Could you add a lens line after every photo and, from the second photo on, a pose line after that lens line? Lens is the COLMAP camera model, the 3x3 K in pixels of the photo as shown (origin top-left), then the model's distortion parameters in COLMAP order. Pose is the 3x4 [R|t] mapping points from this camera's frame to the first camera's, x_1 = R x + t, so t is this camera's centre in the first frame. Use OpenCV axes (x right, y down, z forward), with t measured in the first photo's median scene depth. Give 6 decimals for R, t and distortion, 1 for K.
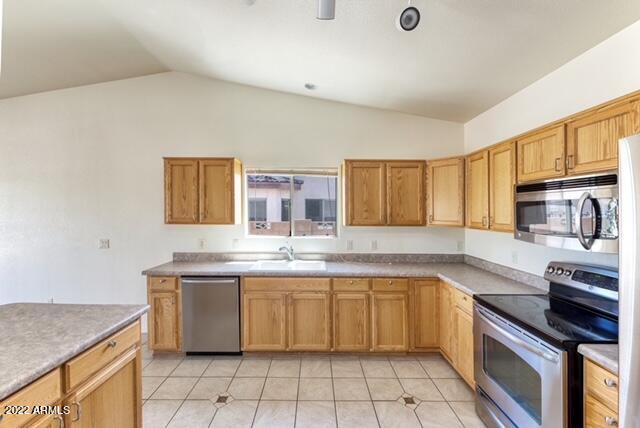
lens RADIAL K [[278.1, 0, 322.9], [0, 278.1, 215.5], [0, 0, 1]] dist [-0.001274, -0.000706]
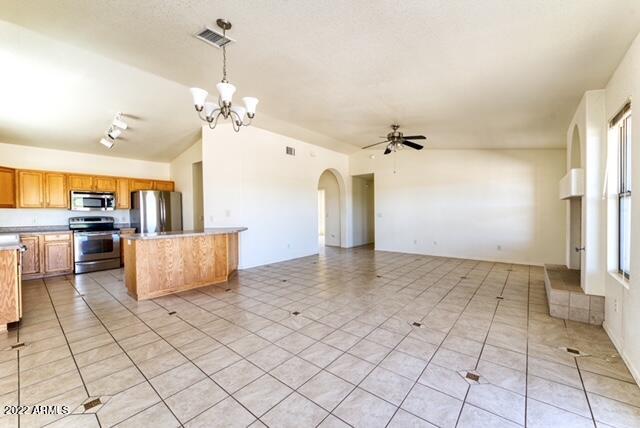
lens RADIAL K [[259.1, 0, 331.9], [0, 259.1, 212.0], [0, 0, 1]] dist [0.003992, -0.000538]
pose [[-0.765620, -0.001421, 0.643291, -2.080281], [0.009992, 0.999851, 0.014101, 0.064455], [-0.643215, 0.017223, -0.765492, 0.910162]]
